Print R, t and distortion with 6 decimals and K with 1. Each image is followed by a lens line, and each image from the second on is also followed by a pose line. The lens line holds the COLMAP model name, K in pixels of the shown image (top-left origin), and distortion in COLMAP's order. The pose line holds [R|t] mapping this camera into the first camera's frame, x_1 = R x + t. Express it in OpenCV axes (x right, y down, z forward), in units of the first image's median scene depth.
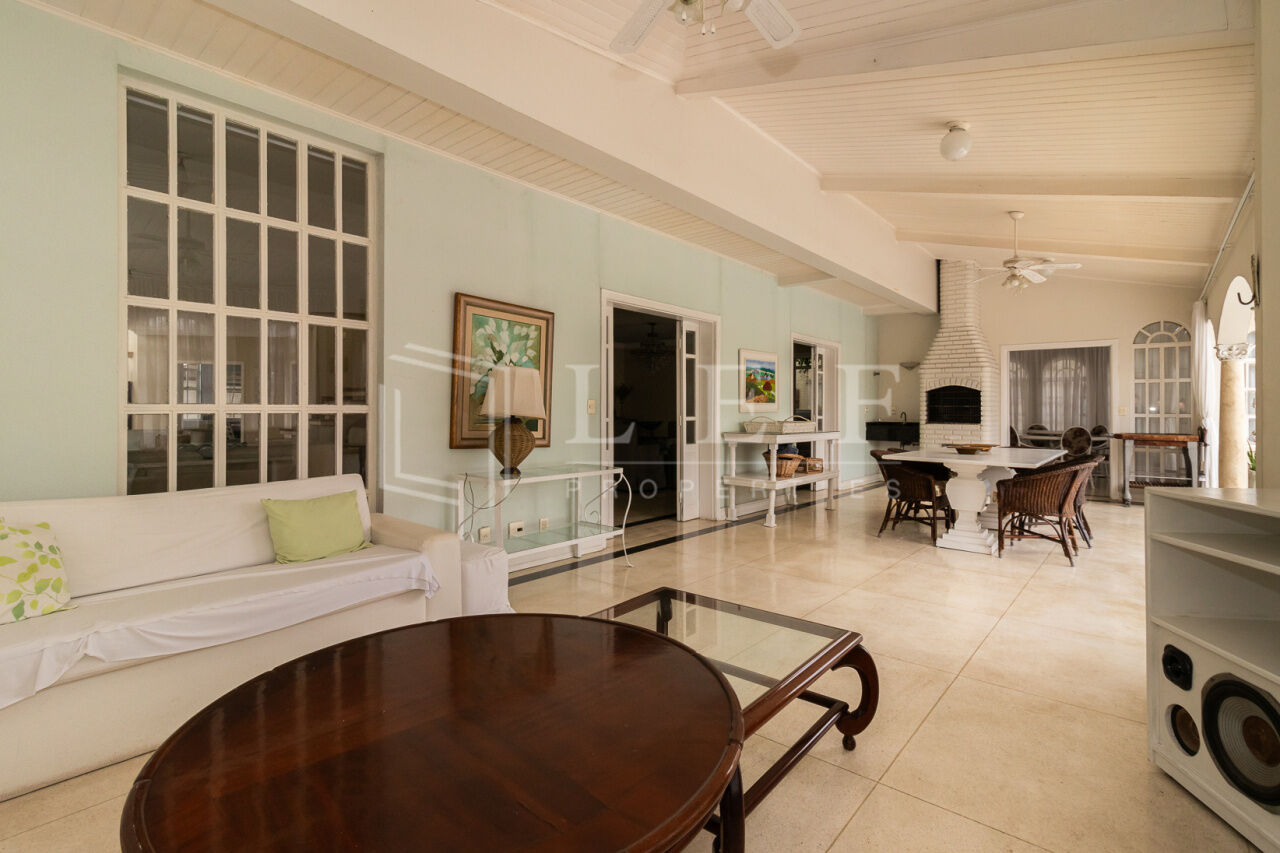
lens RADIAL K [[599.0, 0, 649.1], [0, 599.0, 408.5], [0, 0, 1]] dist [0.004819, 0.000719]
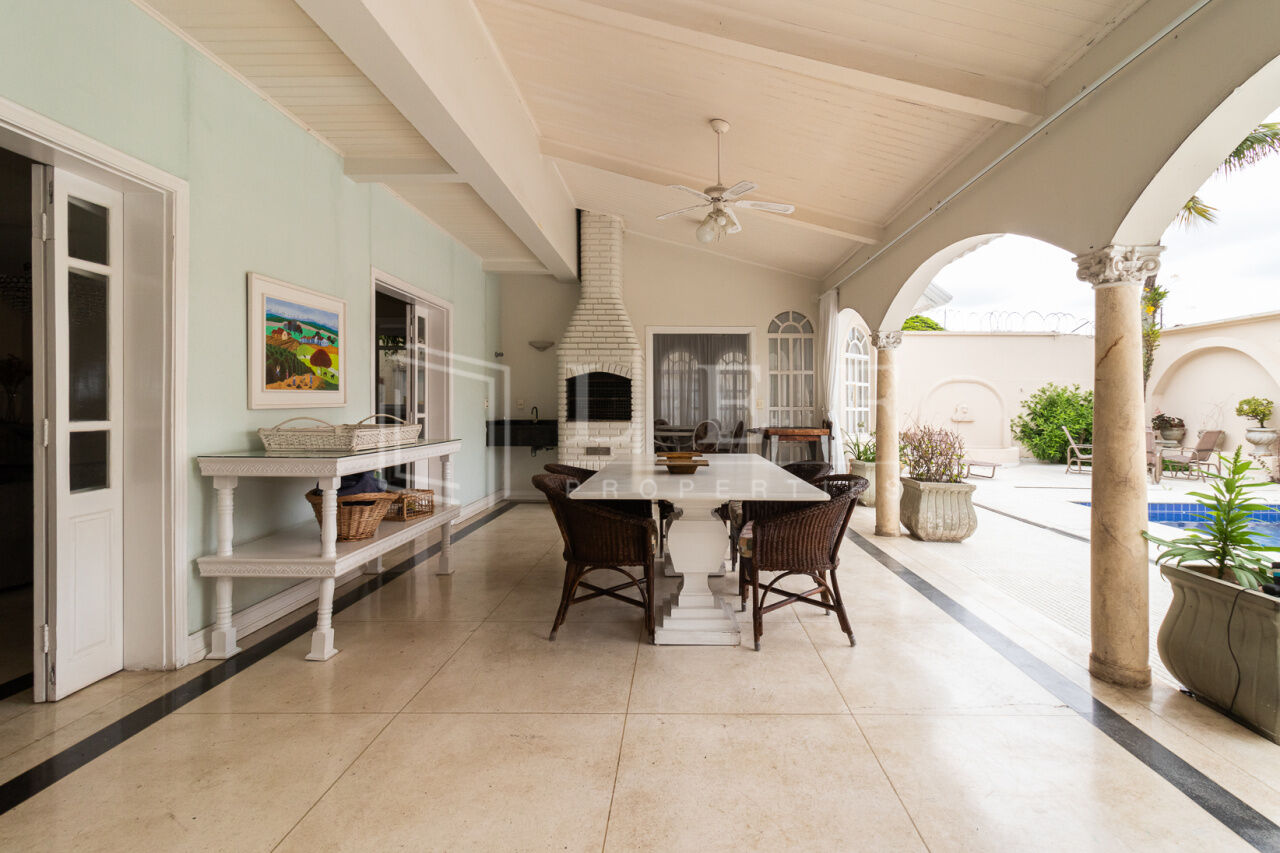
lens RADIAL K [[602.3, 0, 685.7], [0, 602.3, 402.9], [0, 0, 1]] dist [0.001895, -0.000016]
pose [[0.756587, -0.002242, 0.653889, 0.099799], [0.002911, 0.999996, 0.000061, 0.002623], [-0.653886, 0.001858, 0.756591, 0.418723]]
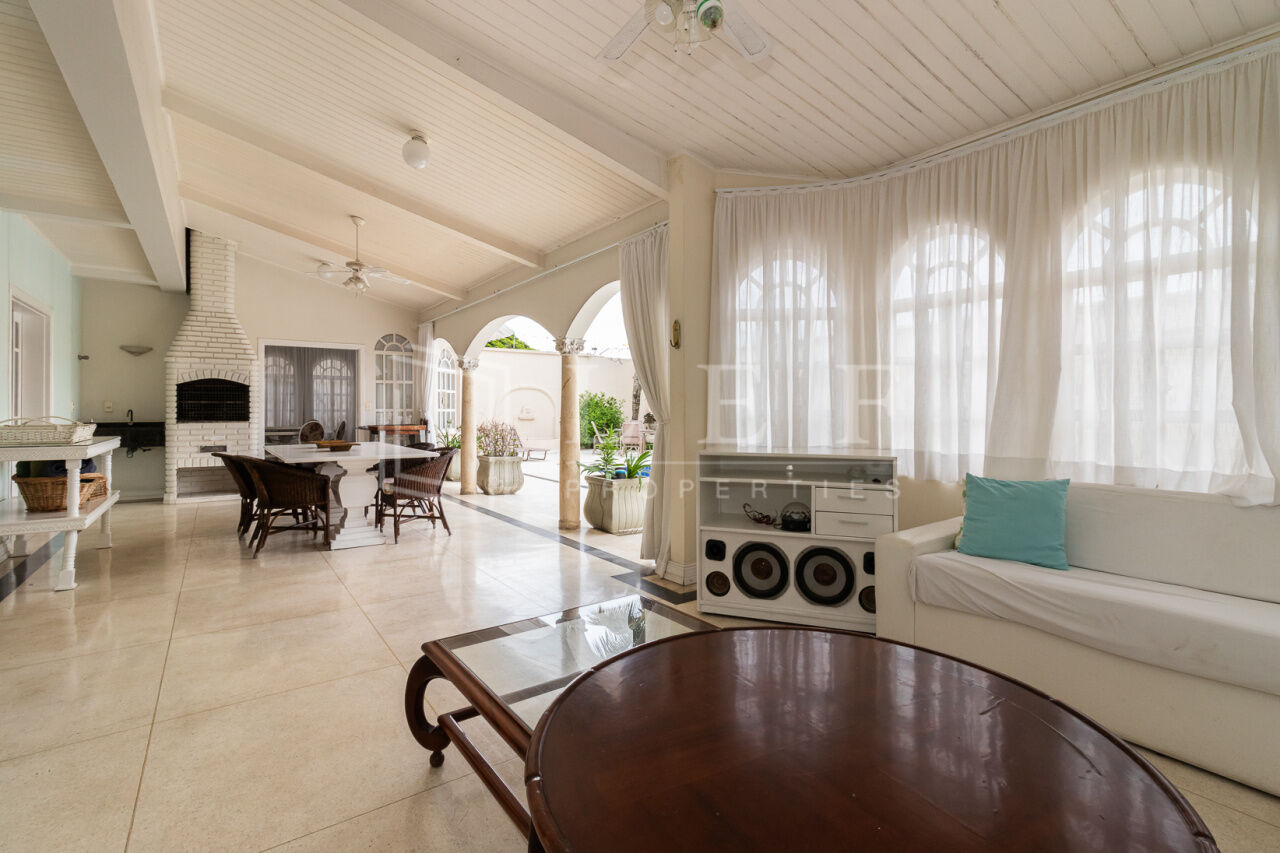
lens RADIAL K [[597.1, 0, 653.6], [0, 597.1, 398.0], [0, 0, 1]] dist [0.003878, 0.000587]
pose [[0.234020, 0.008444, 0.972195, -0.244220], [0.001971, 0.999956, -0.009160, -0.000565], [-0.972230, 0.004059, 0.233993, 0.213441]]
